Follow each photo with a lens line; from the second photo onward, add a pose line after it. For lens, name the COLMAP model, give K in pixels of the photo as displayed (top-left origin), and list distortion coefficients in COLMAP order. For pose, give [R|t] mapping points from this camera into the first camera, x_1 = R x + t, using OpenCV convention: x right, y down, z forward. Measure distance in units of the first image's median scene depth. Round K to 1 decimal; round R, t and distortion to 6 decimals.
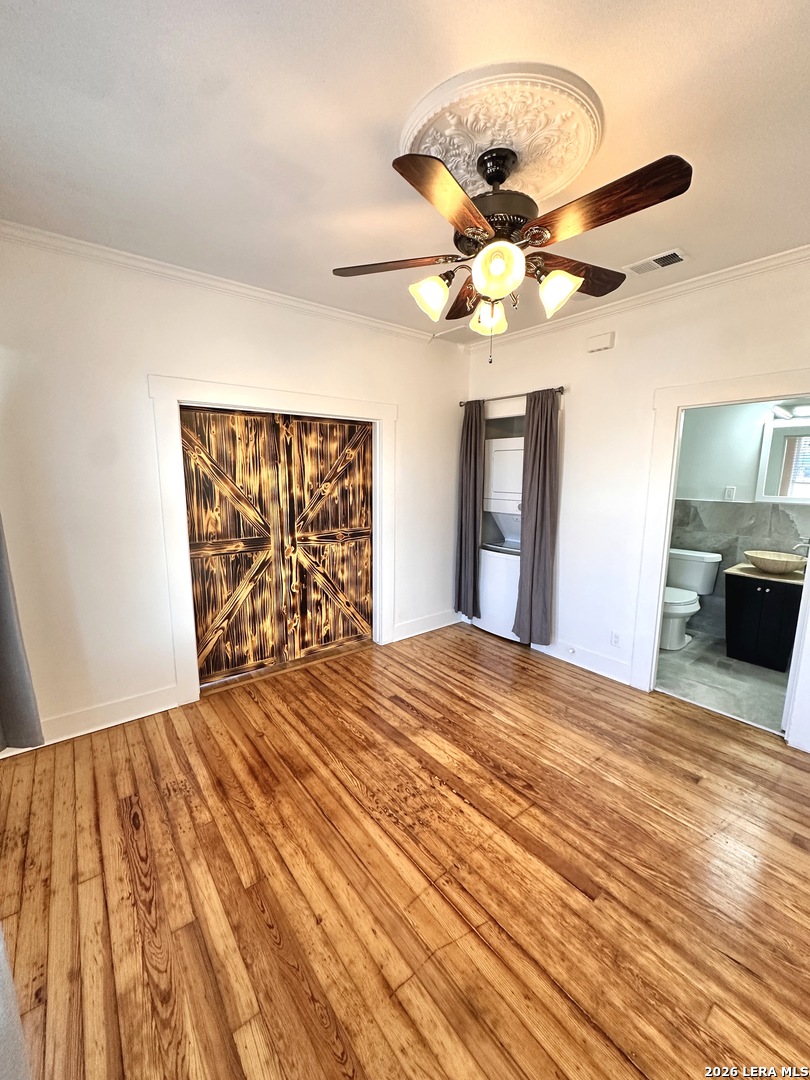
lens RADIAL K [[429.3, 0, 405.0], [0, 429.3, 540.0], [0, 0, 1]] dist [-0.001447, 0.000282]
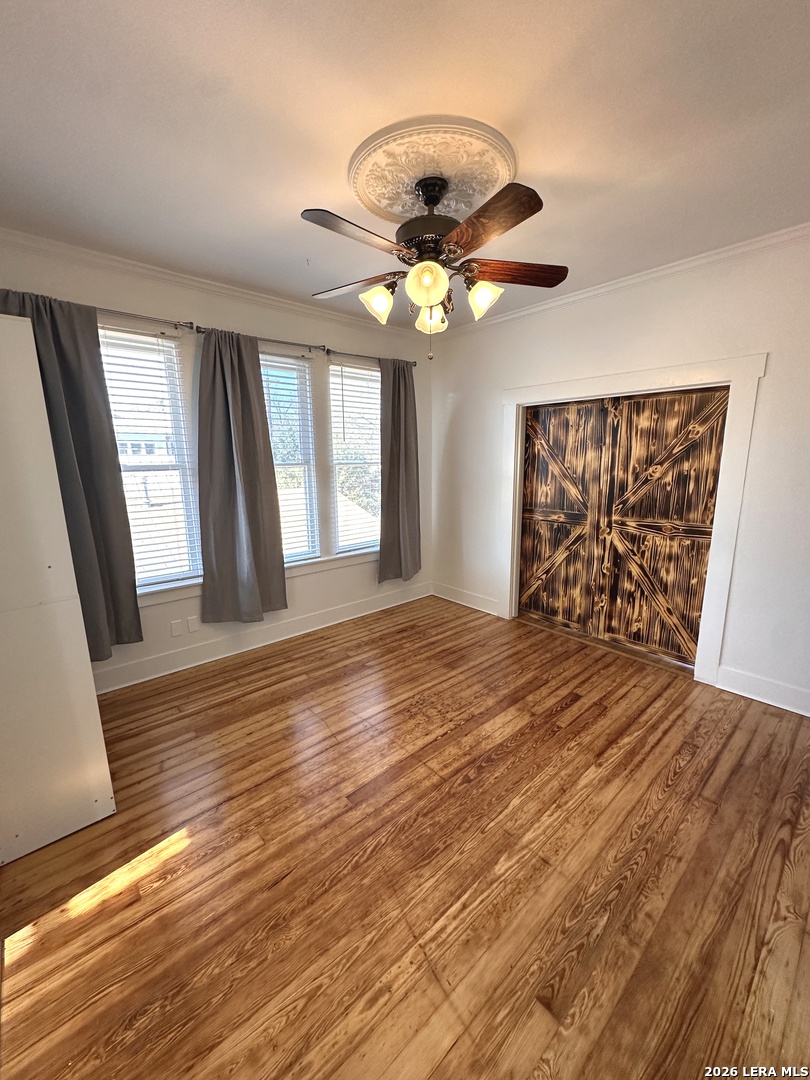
lens RADIAL K [[429.3, 0, 405.0], [0, 429.3, 540.0], [0, 0, 1]] dist [-0.001447, 0.000282]
pose [[0.056388, 0.183493, -0.981402, 0.769509], [-0.149722, 0.973405, 0.173396, -0.066070], [0.987119, 0.137160, 0.082361, 0.481792]]
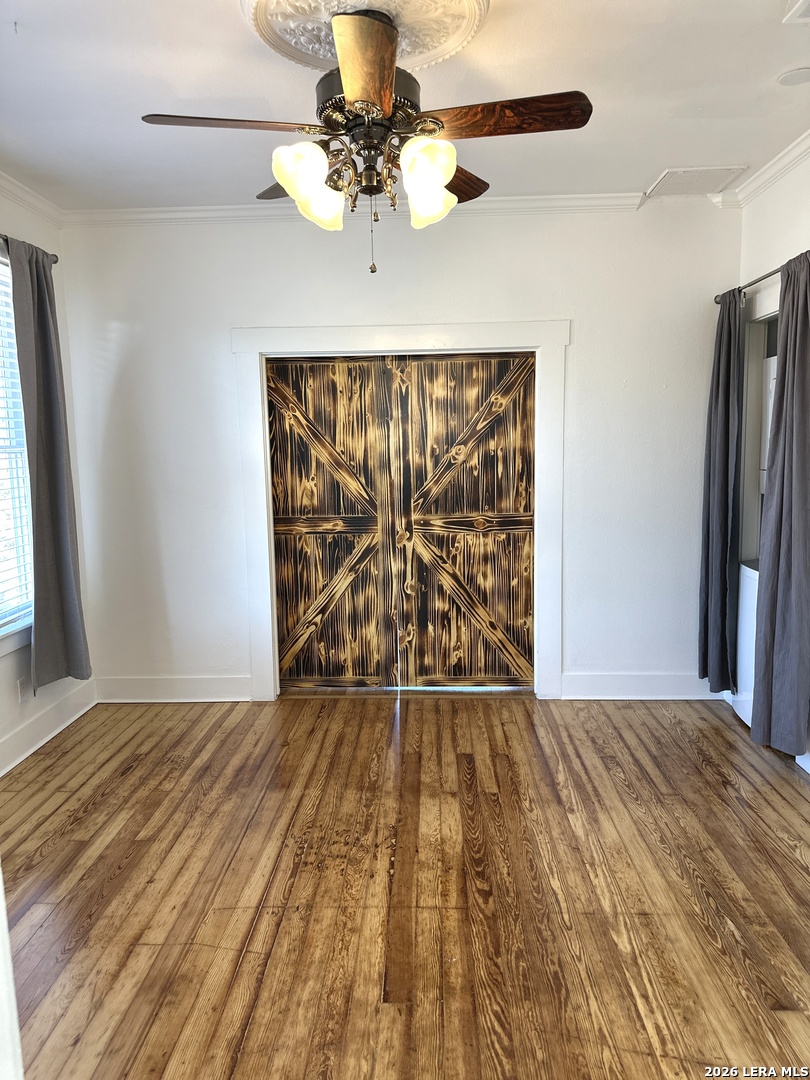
lens RADIAL K [[752.9, 0, 402.2], [0, 752.9, 536.7], [0, 0, 1]] dist [0.108248, -0.147491]
pose [[0.759874, 0.056088, -0.647646, 0.622654], [-0.080115, 0.996756, -0.007677, 0.037545], [0.645115, 0.057719, 0.761903, 0.001002]]
